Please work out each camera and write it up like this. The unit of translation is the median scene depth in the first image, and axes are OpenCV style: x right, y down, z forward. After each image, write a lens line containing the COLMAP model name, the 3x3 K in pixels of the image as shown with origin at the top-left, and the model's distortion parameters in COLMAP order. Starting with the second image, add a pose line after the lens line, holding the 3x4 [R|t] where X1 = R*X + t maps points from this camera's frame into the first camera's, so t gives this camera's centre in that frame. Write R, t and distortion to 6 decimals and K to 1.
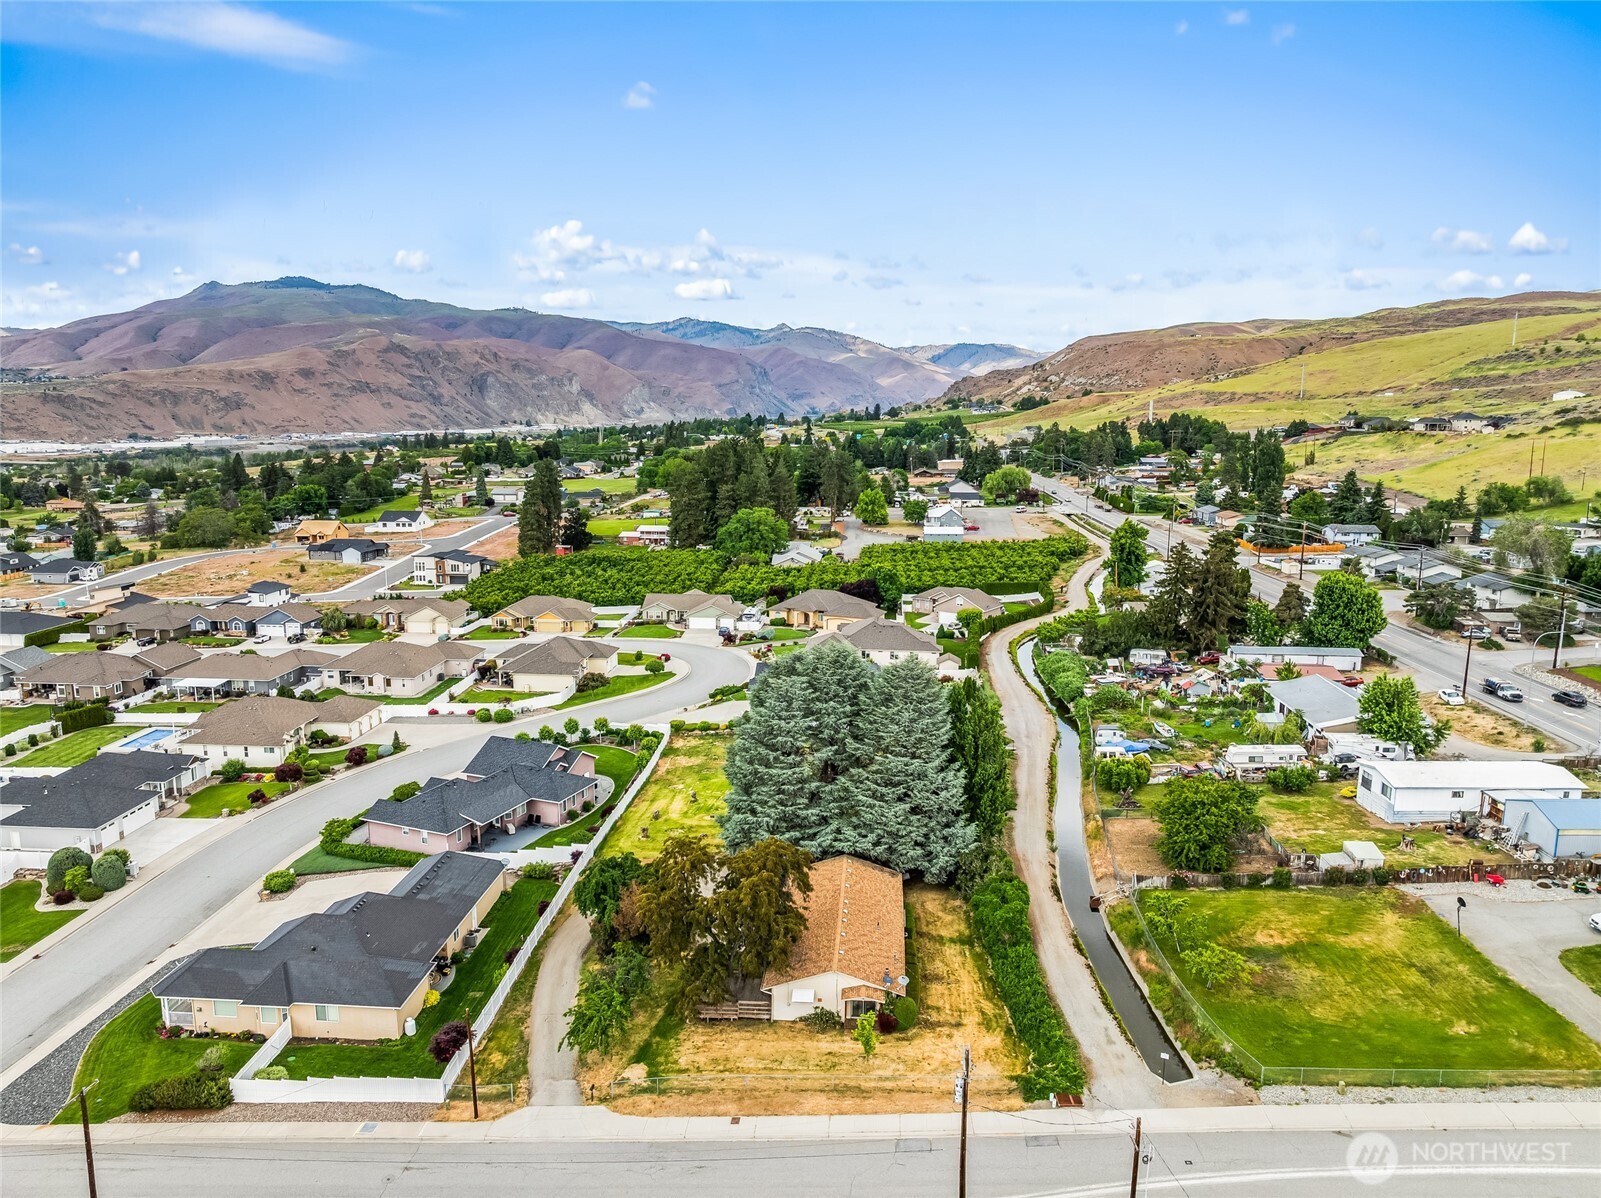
lens RADIAL K [[1121.9, 0, 806.2], [0, 1121.9, 598.2], [0, 0, 1]] dist [-0.029770, 0.016053]
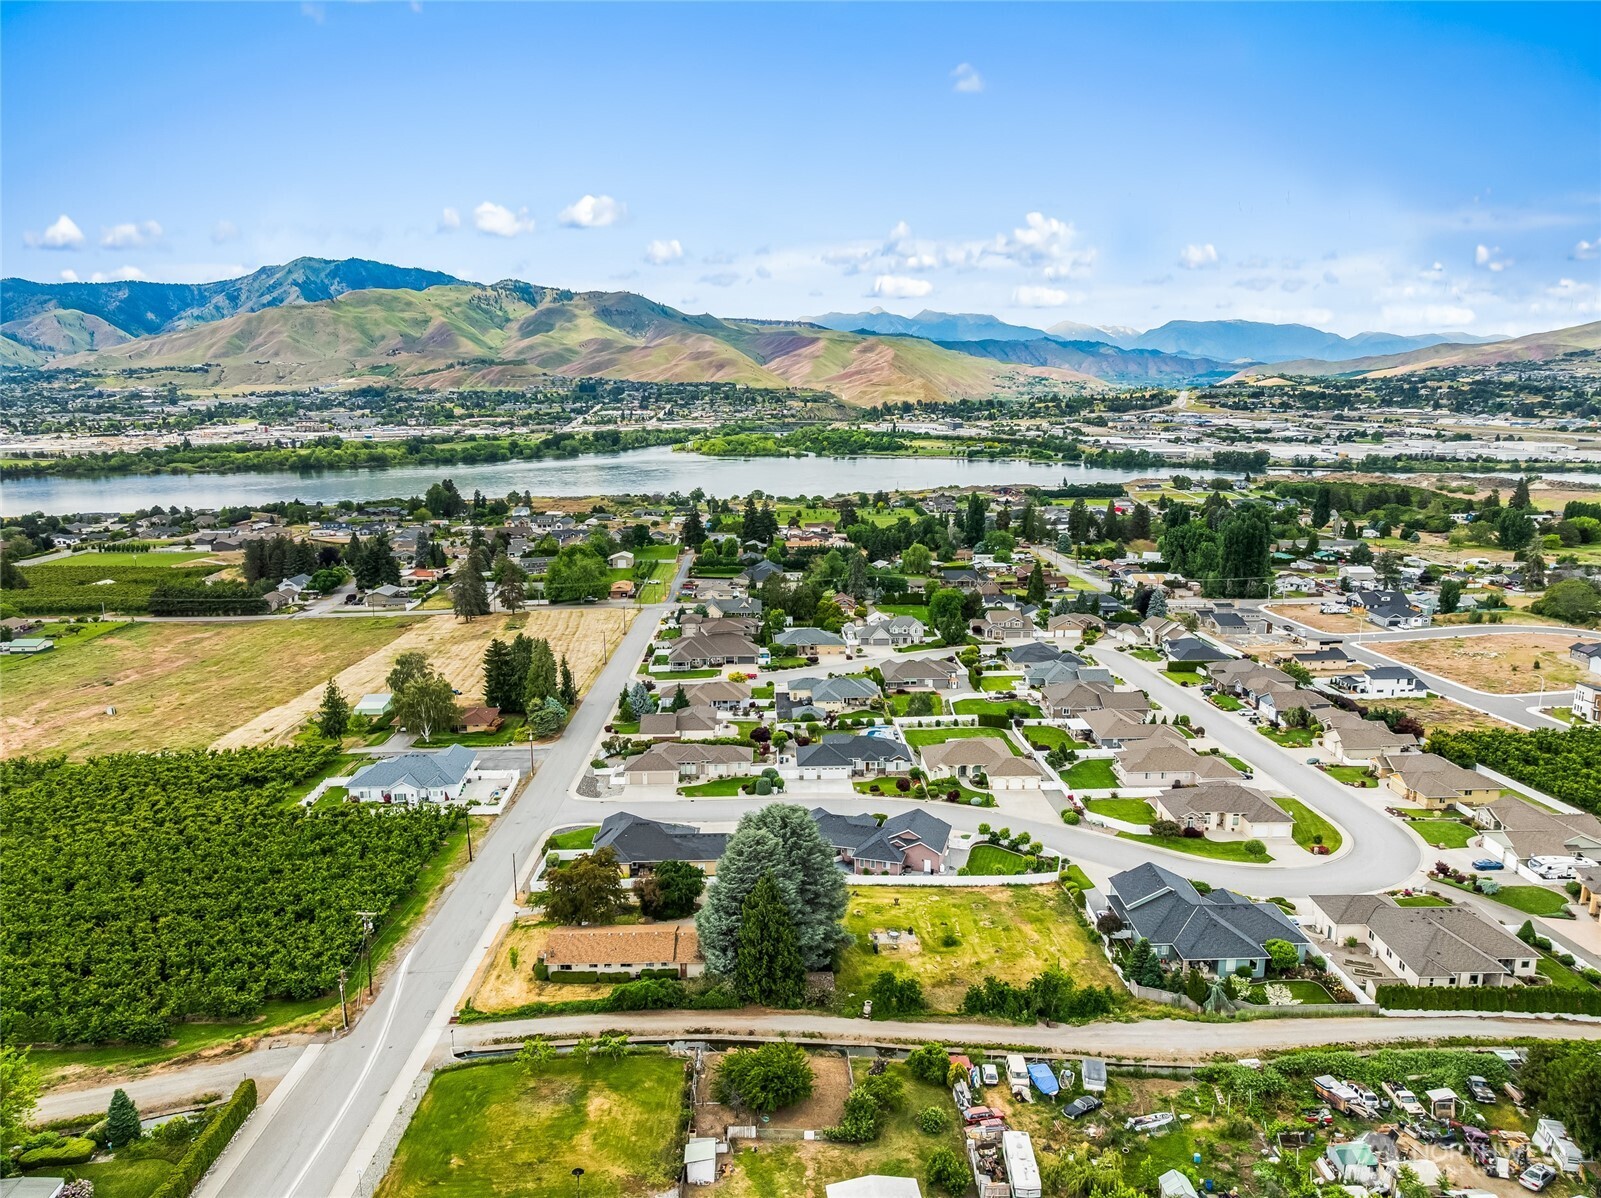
lens RADIAL K [[1121.9, 0, 806.2], [0, 1121.9, 598.2], [0, 0, 1]] dist [-0.029770, 0.016053]
pose [[0.107058, 0.189266, -0.976072, 0.782857], [-0.170130, 0.970723, 0.169568, -0.265393], [0.979589, 0.147906, 0.136123, 0.466649]]
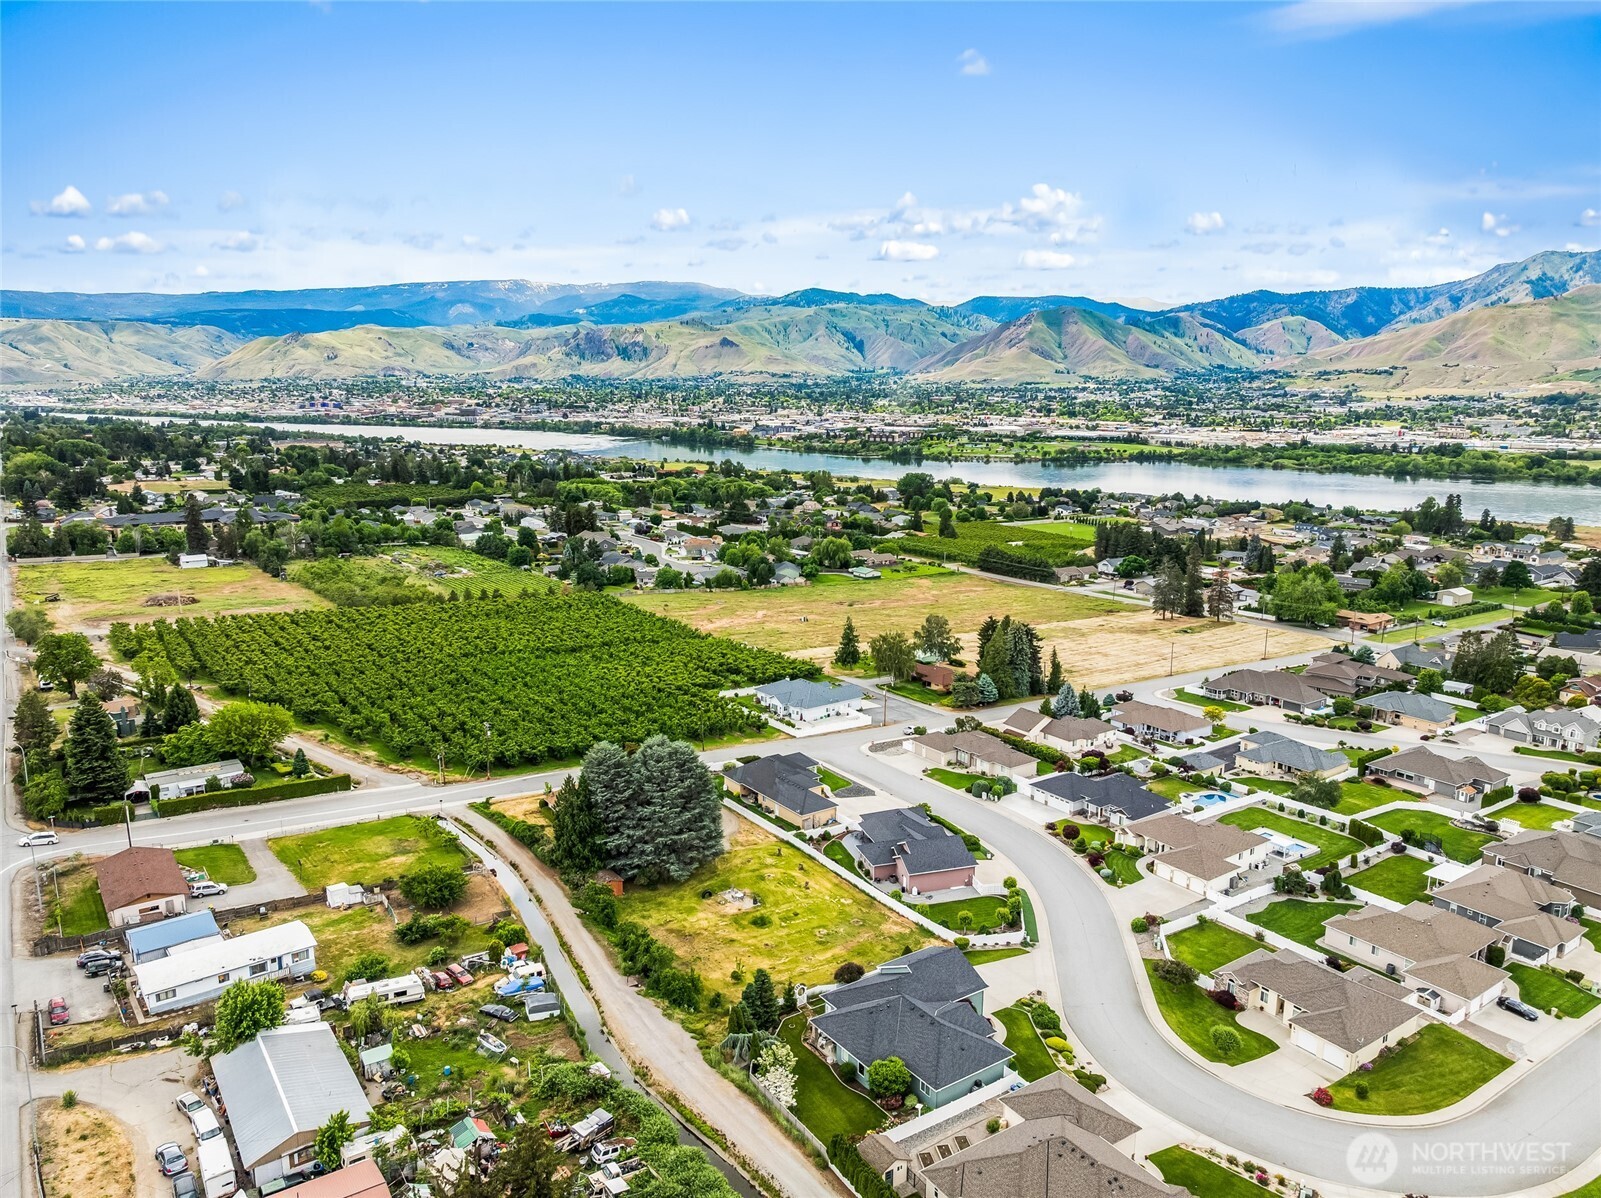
lens RADIAL K [[1121.9, 0, 806.2], [0, 1121.9, 598.2], [0, 0, 1]] dist [-0.029770, 0.016053]
pose [[-0.774179, 0.114397, -0.622544, 0.500607], [-0.118988, 0.939696, 0.320646, -0.415181], [0.621682, 0.322313, -0.713881, 1.311916]]
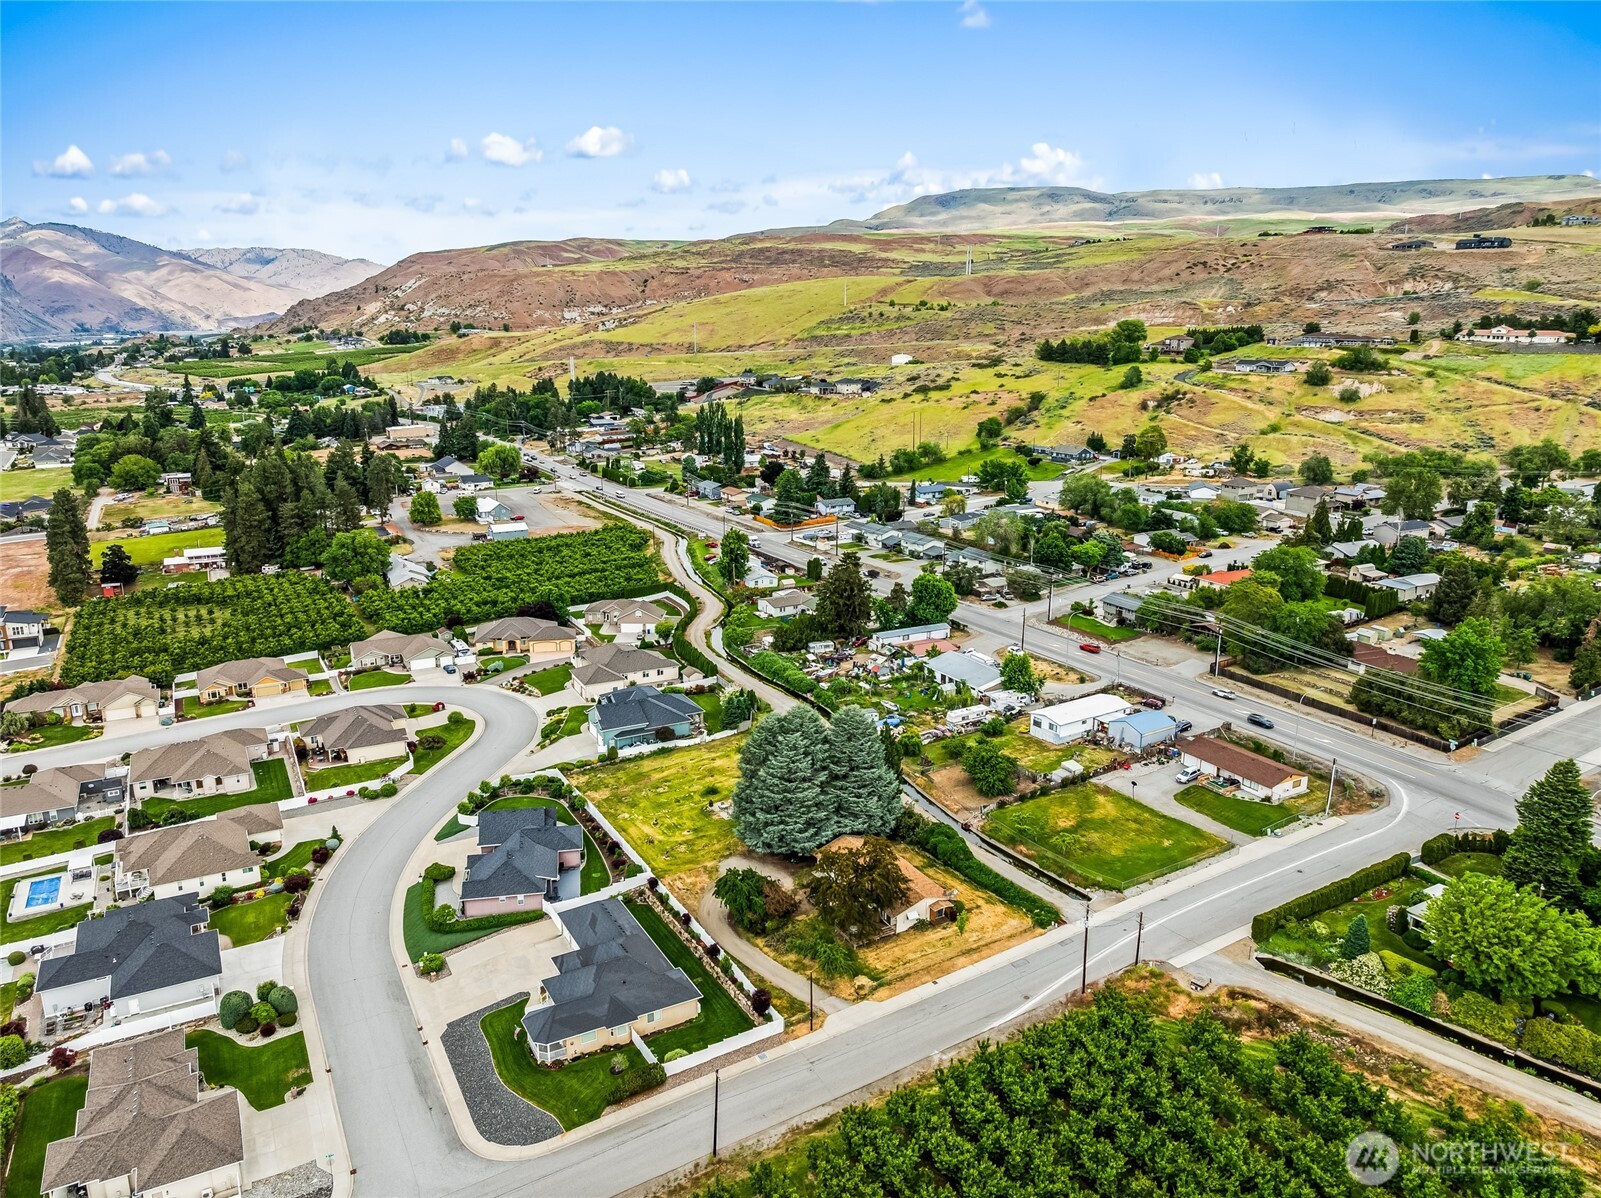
lens RADIAL K [[1121.9, 0, 806.2], [0, 1121.9, 598.2], [0, 0, 1]] dist [-0.029770, 0.016053]
pose [[0.836153, -0.134769, 0.531682, -0.456349], [0.092618, 0.990116, 0.105316, -0.159665], [-0.540621, -0.038817, 0.840370, -0.185085]]
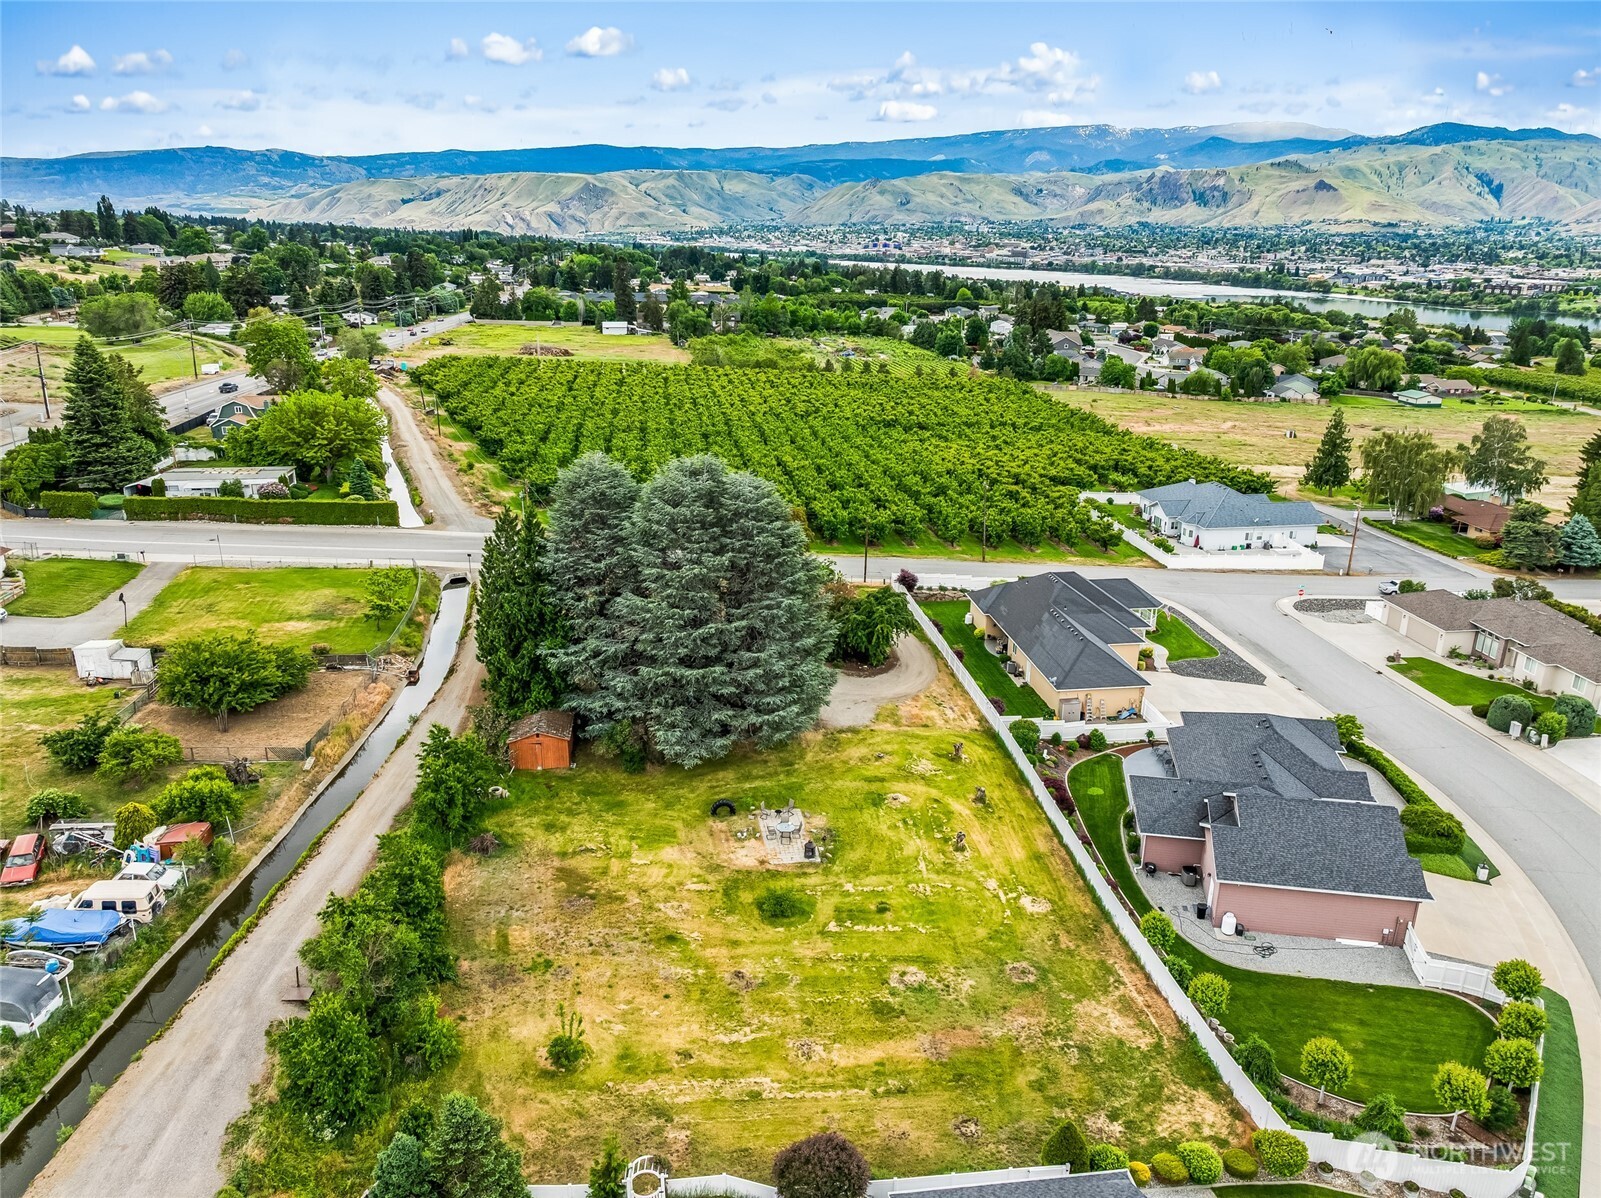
lens RADIAL K [[1121.9, 0, 806.2], [0, 1121.9, 598.2], [0, 0, 1]] dist [-0.029770, 0.016053]
pose [[-0.979801, 0.048993, -0.193883, 0.057954], [-0.049365, 0.880265, 0.471908, -0.140775], [0.193788, 0.471947, -0.860065, 1.000899]]
